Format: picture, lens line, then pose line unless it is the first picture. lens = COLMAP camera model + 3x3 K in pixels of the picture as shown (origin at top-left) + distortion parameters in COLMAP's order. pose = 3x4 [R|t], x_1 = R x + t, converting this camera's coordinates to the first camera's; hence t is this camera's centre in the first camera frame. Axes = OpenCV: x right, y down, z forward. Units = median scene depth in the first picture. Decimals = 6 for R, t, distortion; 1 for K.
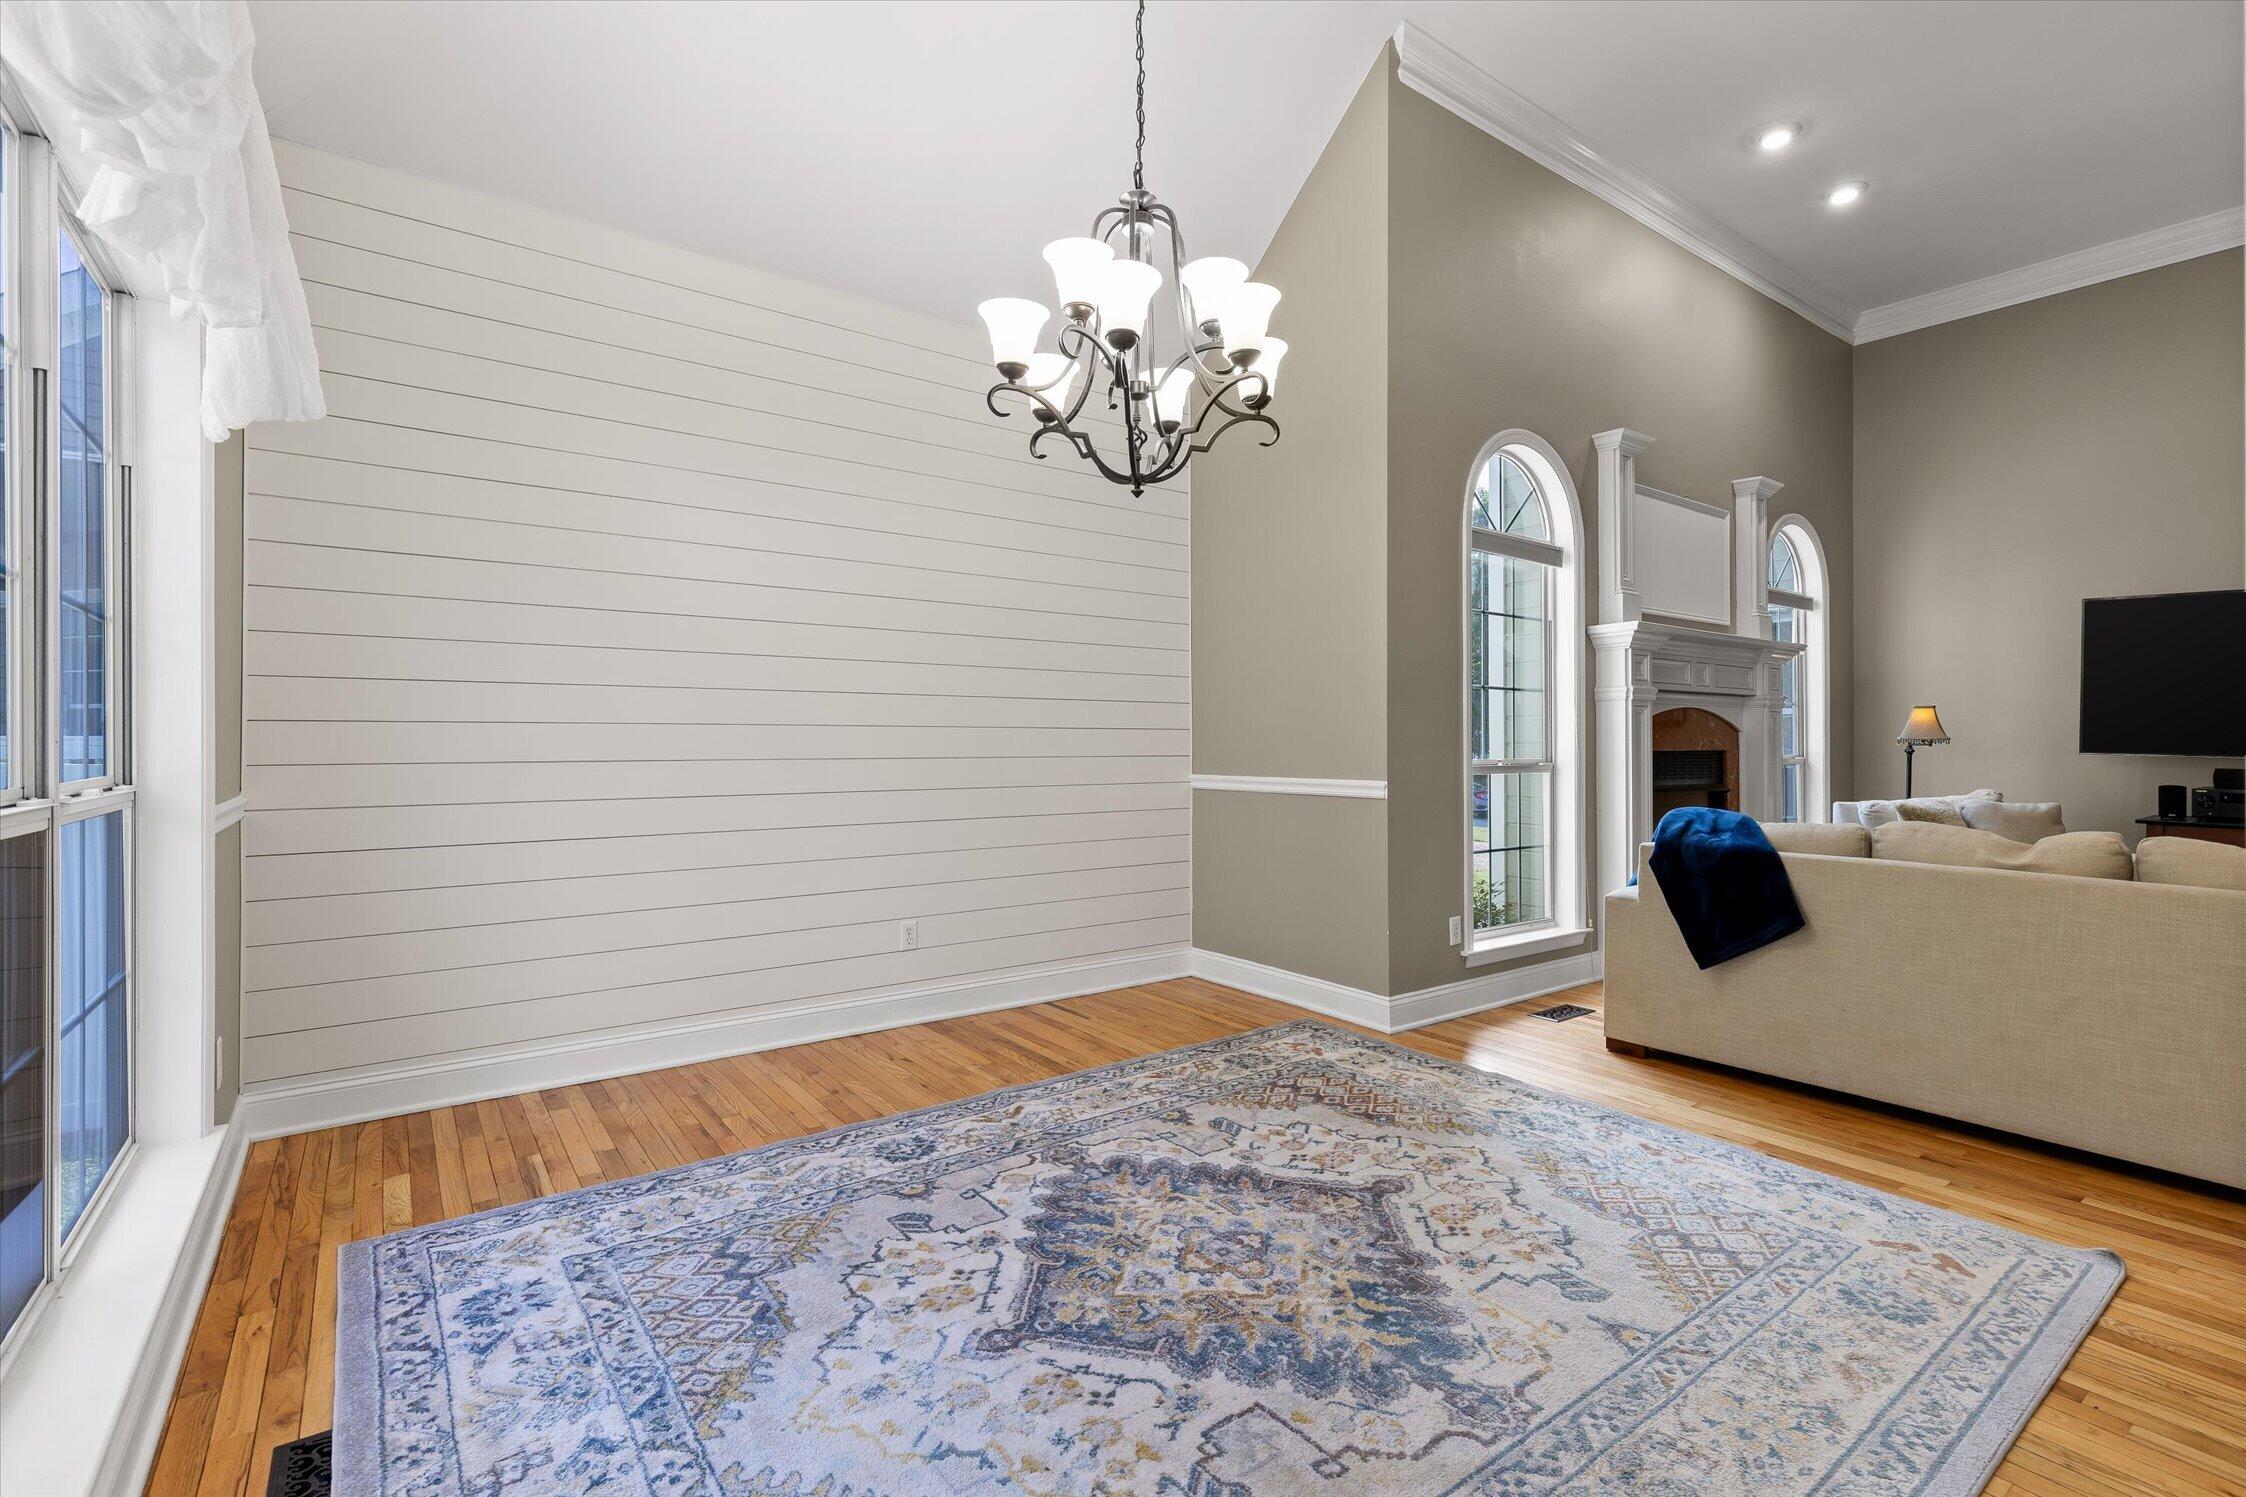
lens RADIAL K [[1009.7, 0, 1123.0], [0, 1009.7, 748.5], [0, 0, 1]] dist [0.001166, 0.000149]
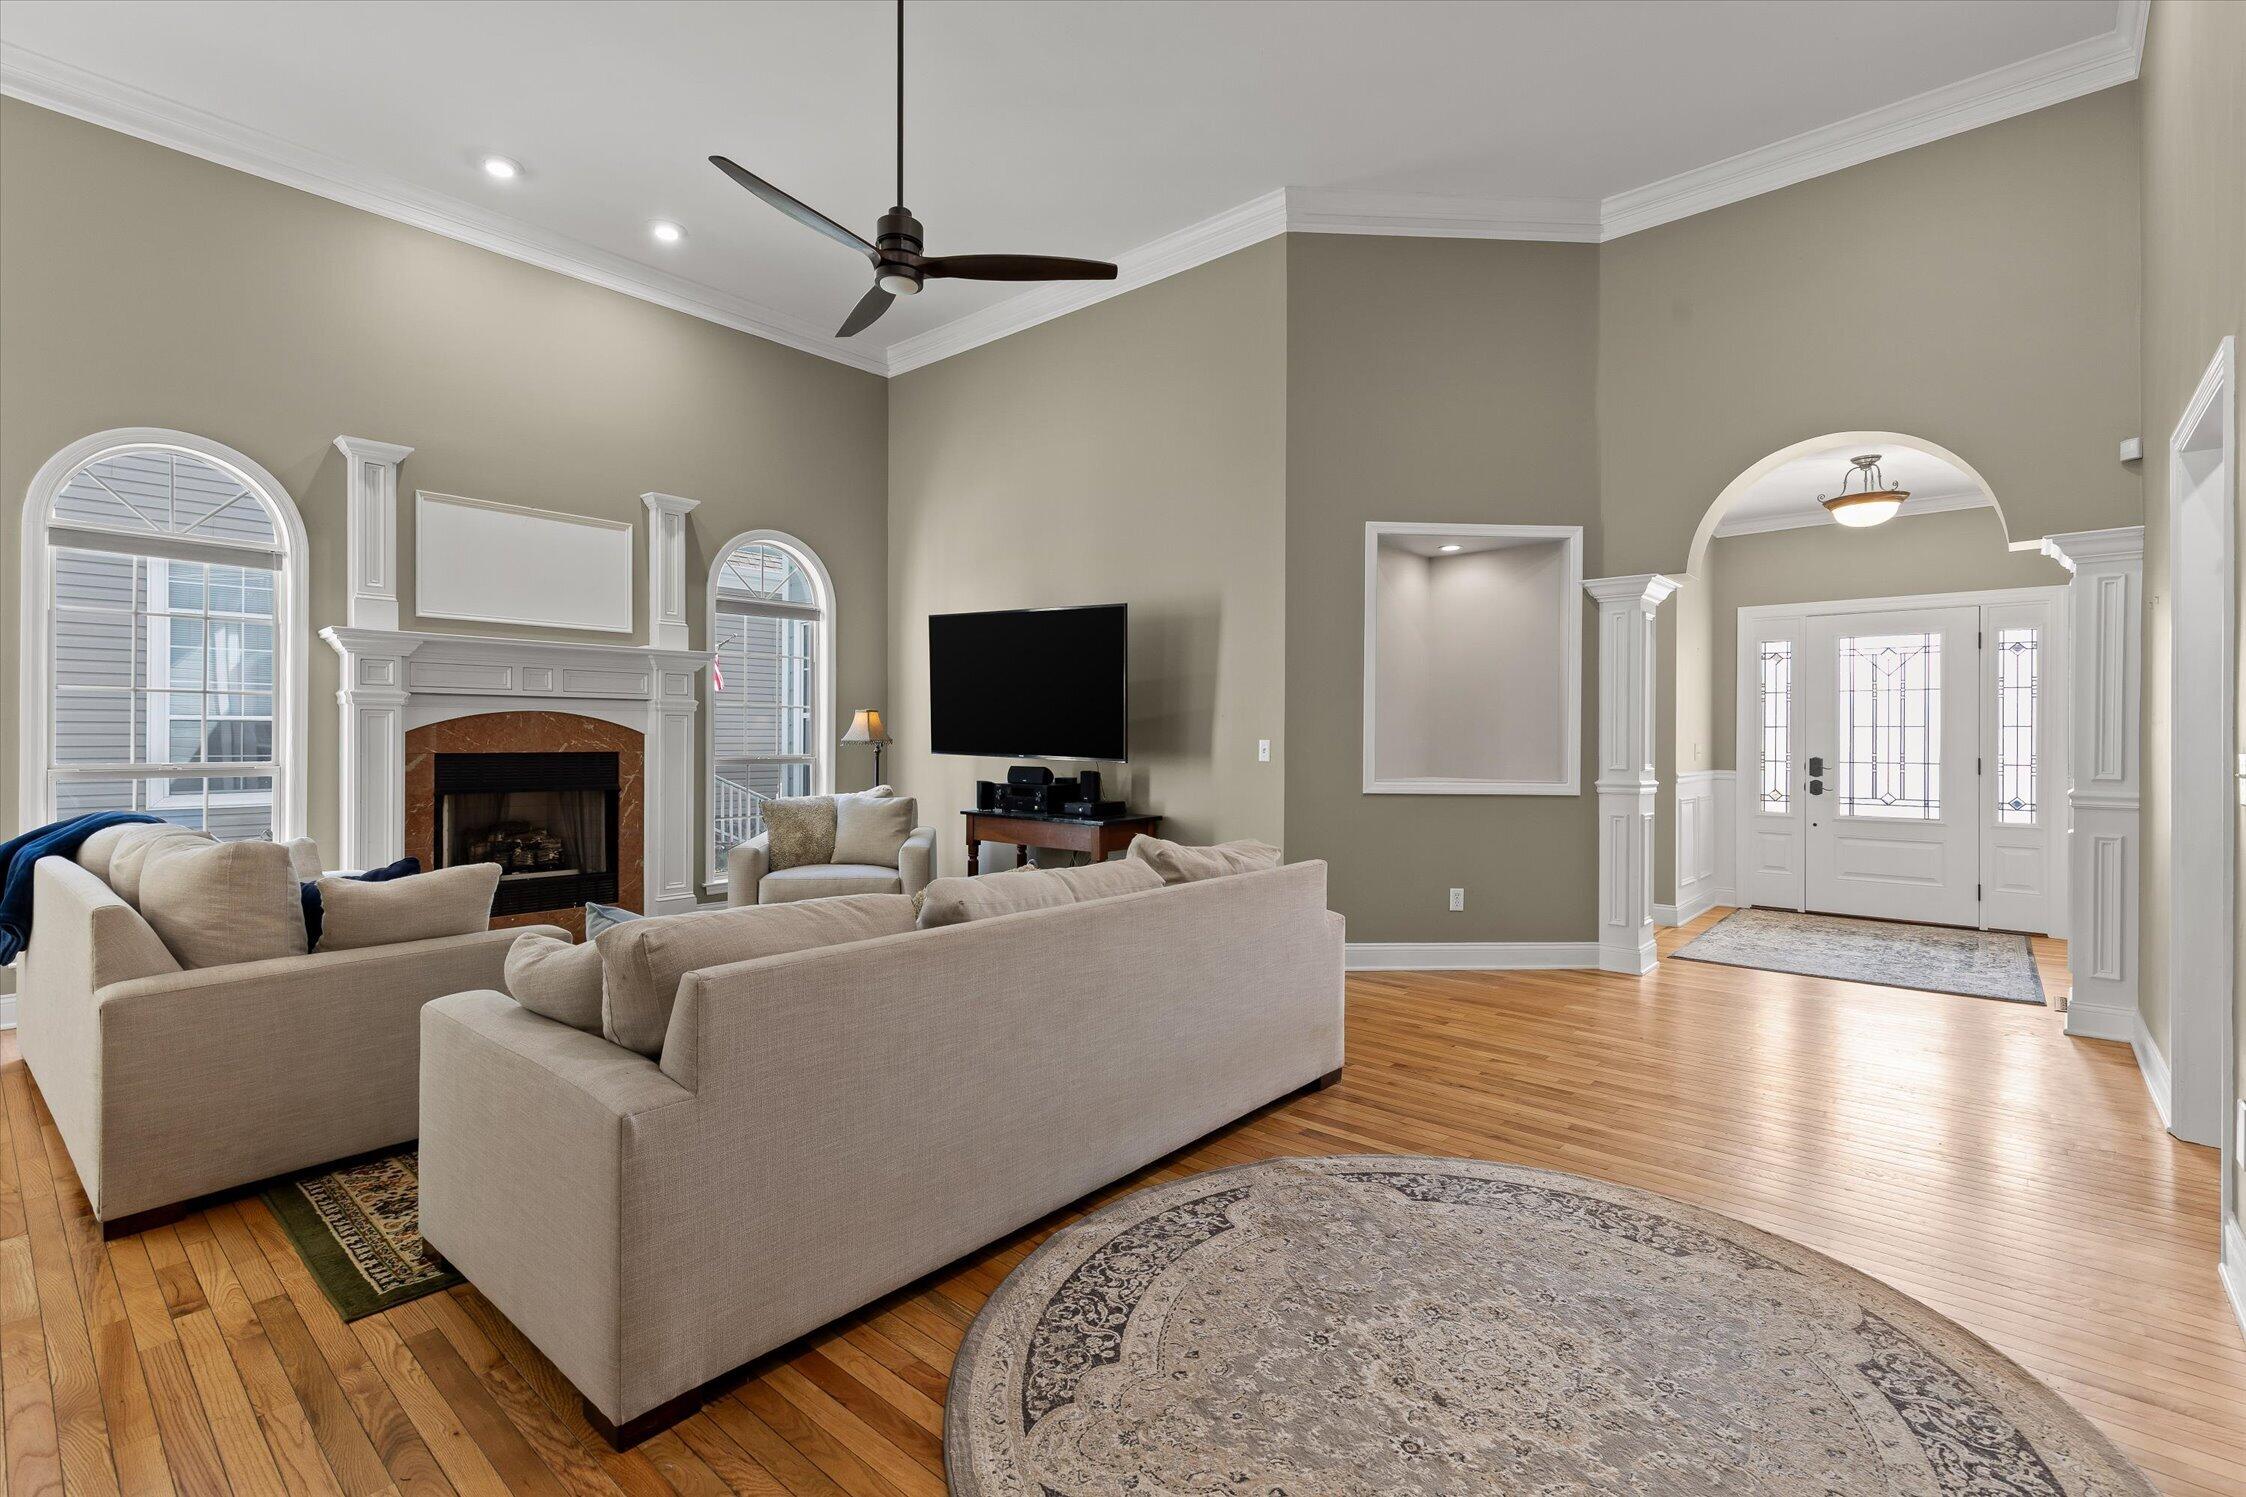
lens RADIAL K [[1009.7, 0, 1123.0], [0, 1009.7, 748.5], [0, 0, 1]] dist [0.001166, 0.000149]
pose [[0.975966, -0.001590, 0.217916, 2.063872], [0.001335, 0.999998, 0.001319, -0.007947], [-0.217917, -0.000997, 0.975967, -0.311405]]
